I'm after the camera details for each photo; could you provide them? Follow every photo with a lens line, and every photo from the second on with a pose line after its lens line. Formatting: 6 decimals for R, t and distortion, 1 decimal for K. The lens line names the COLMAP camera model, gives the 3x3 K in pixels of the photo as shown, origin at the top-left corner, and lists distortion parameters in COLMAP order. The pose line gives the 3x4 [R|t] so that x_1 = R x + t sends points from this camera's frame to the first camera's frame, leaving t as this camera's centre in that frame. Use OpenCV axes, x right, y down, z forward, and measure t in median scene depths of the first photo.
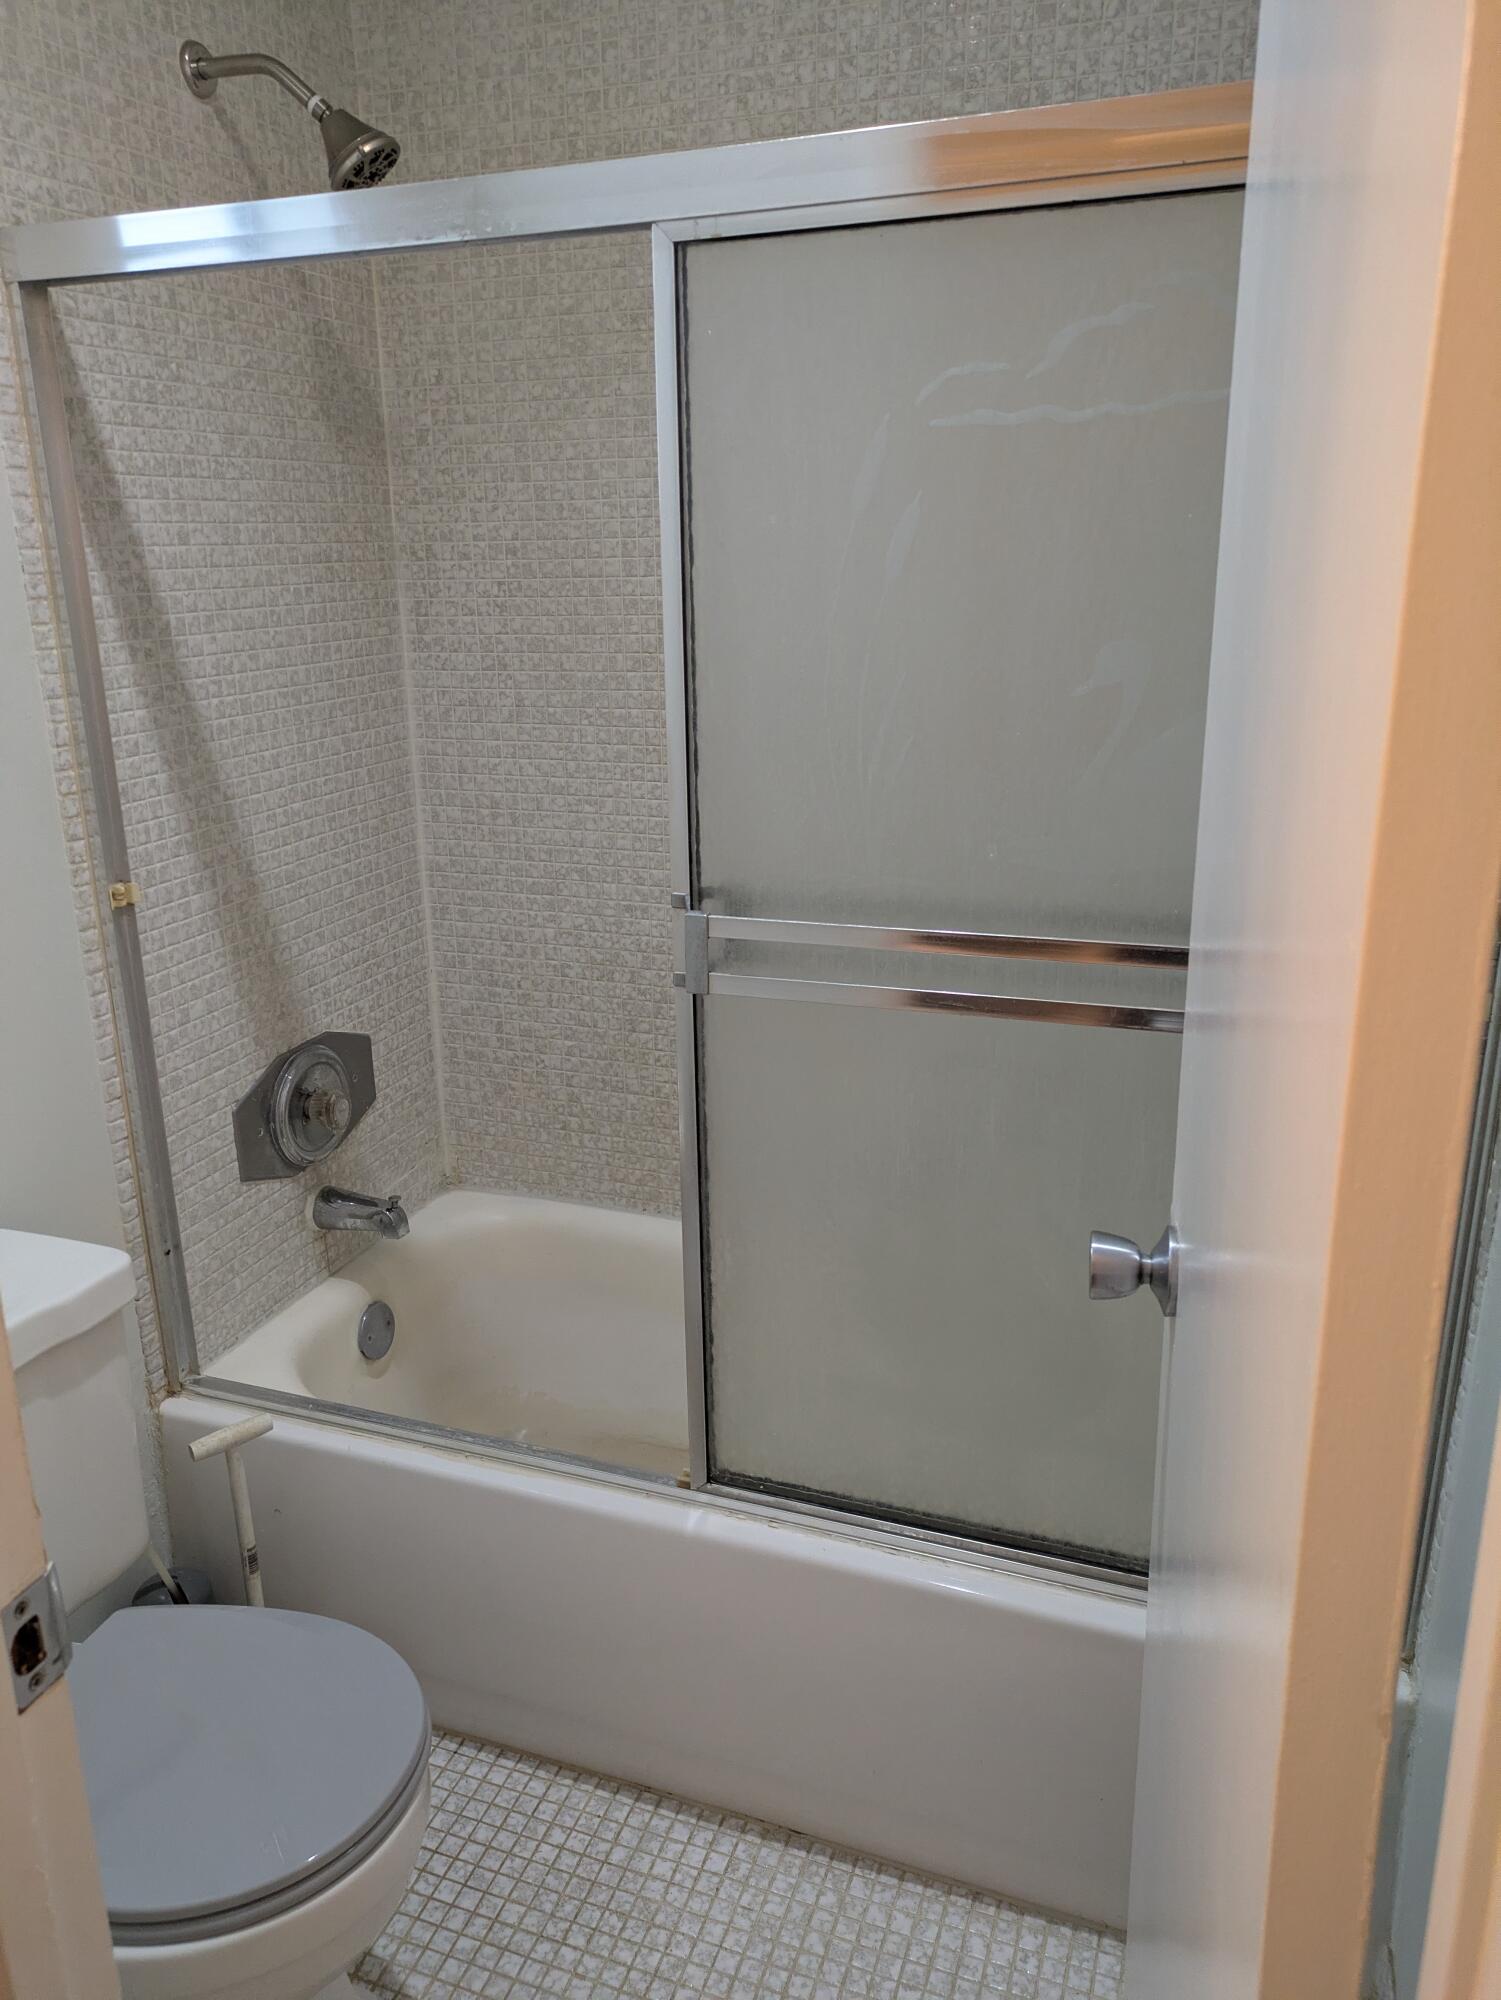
lens RADIAL K [[1494.5, 0, 750.5], [0, 1494.5, 1000.0], [0, 0, 1]] dist [0.005718, 0.001586]
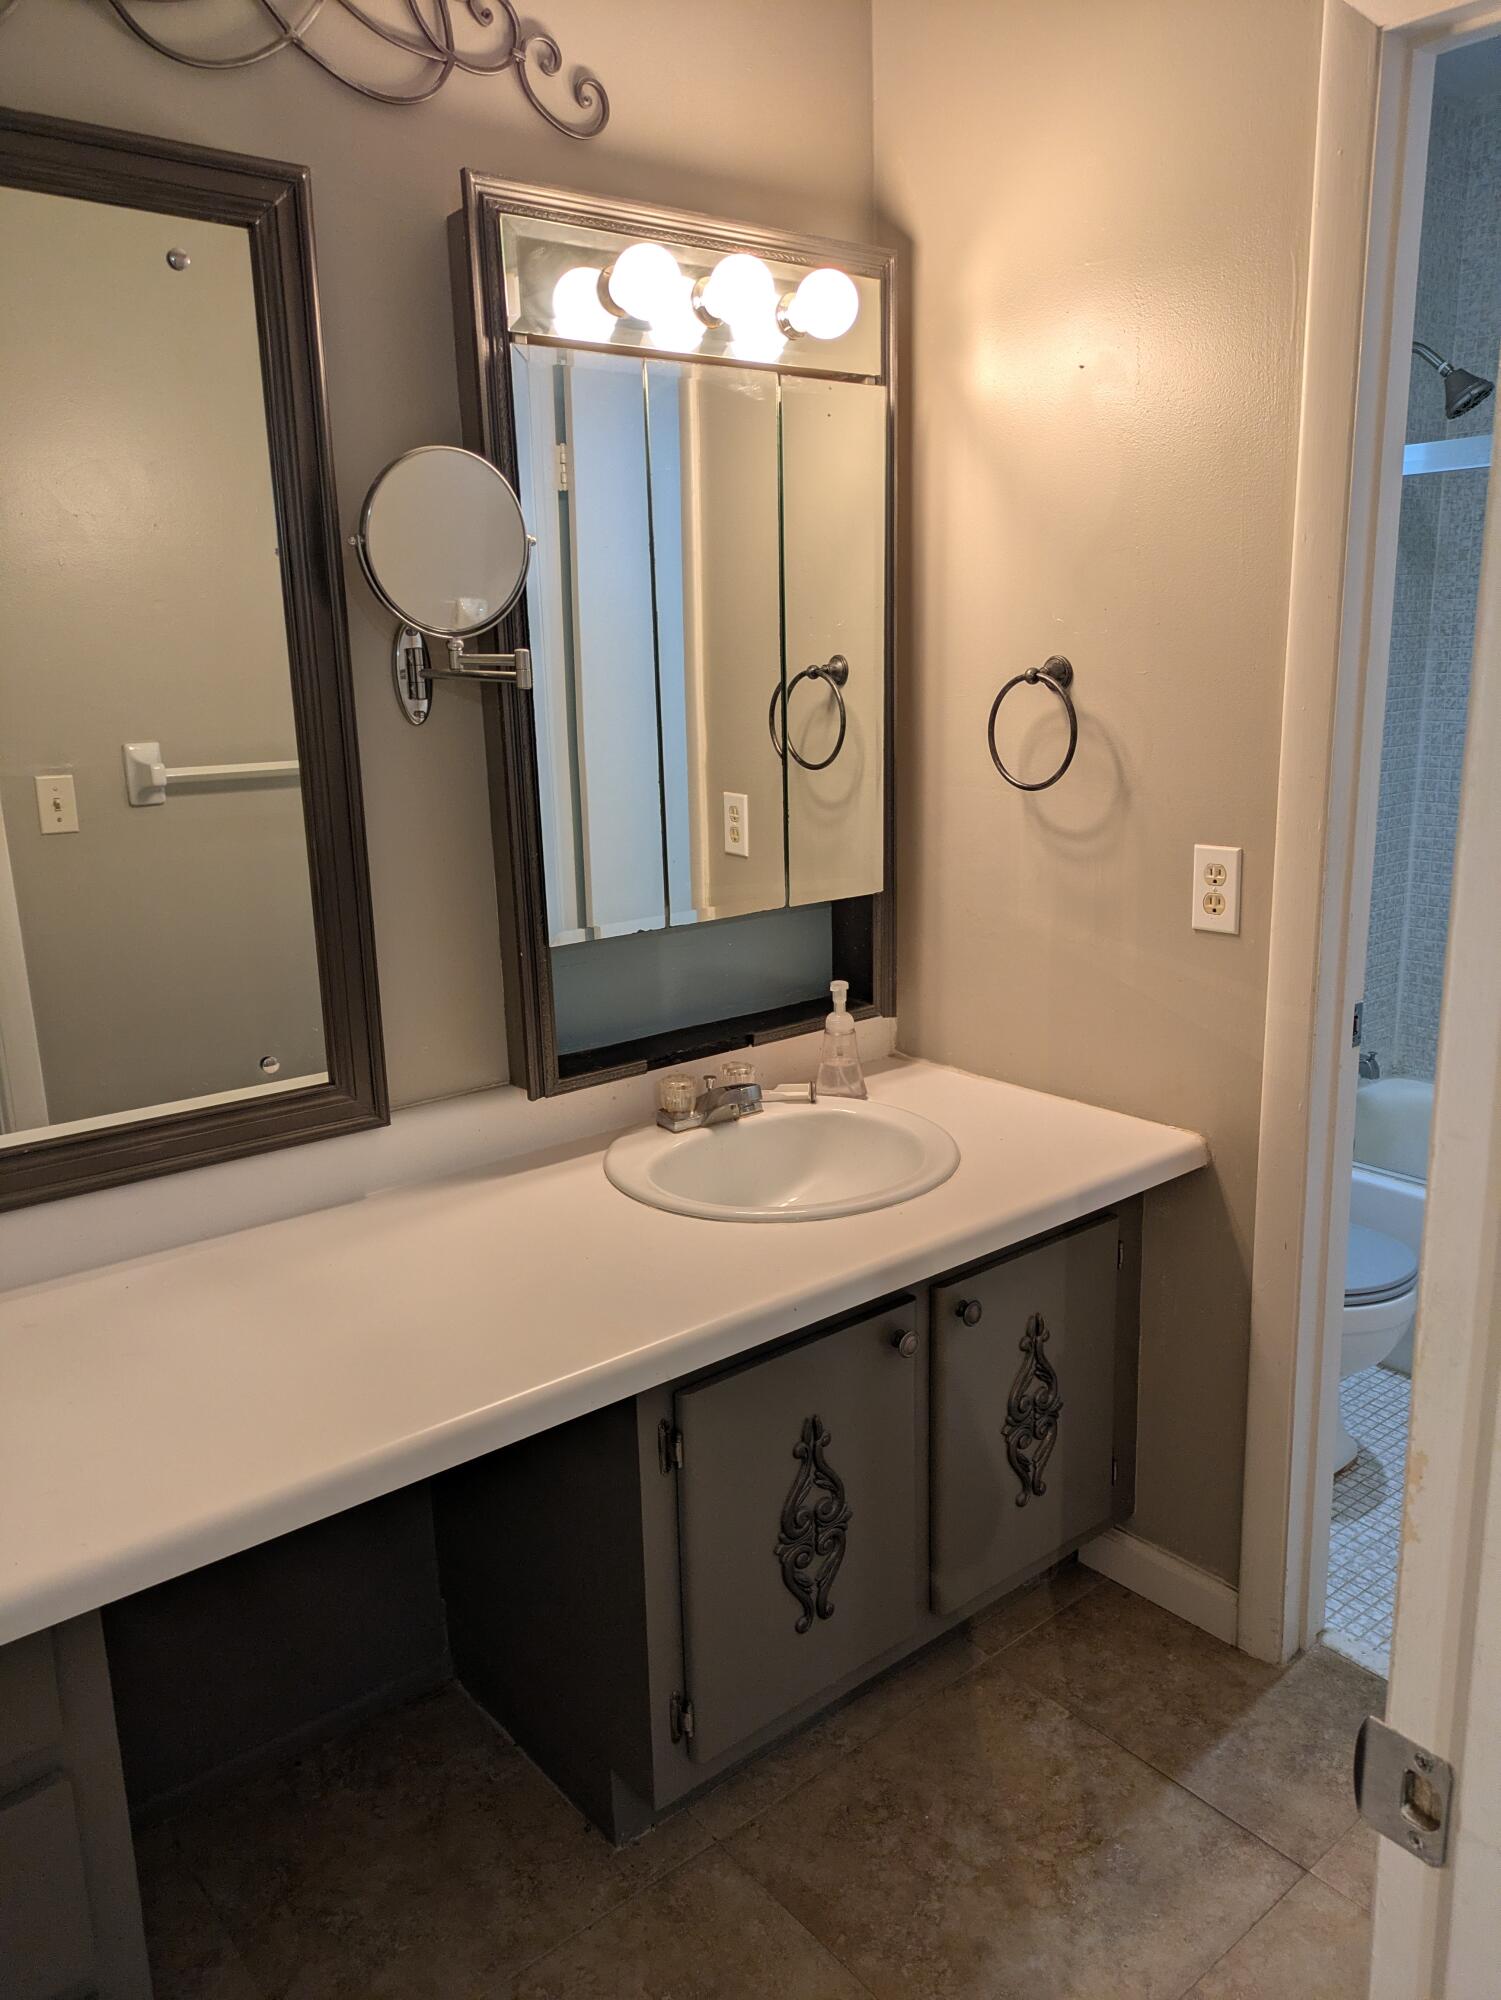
lens RADIAL K [[1494.5, 0, 750.5], [0, 1494.5, 1000.0], [0, 0, 1]] dist [0.005718, 0.001586]
pose [[0.854981, 0.117562, -0.505161, -0.017901], [-0.140074, 0.990119, -0.006651, 0.168821], [0.499387, 0.076447, 0.863000, -0.592003]]
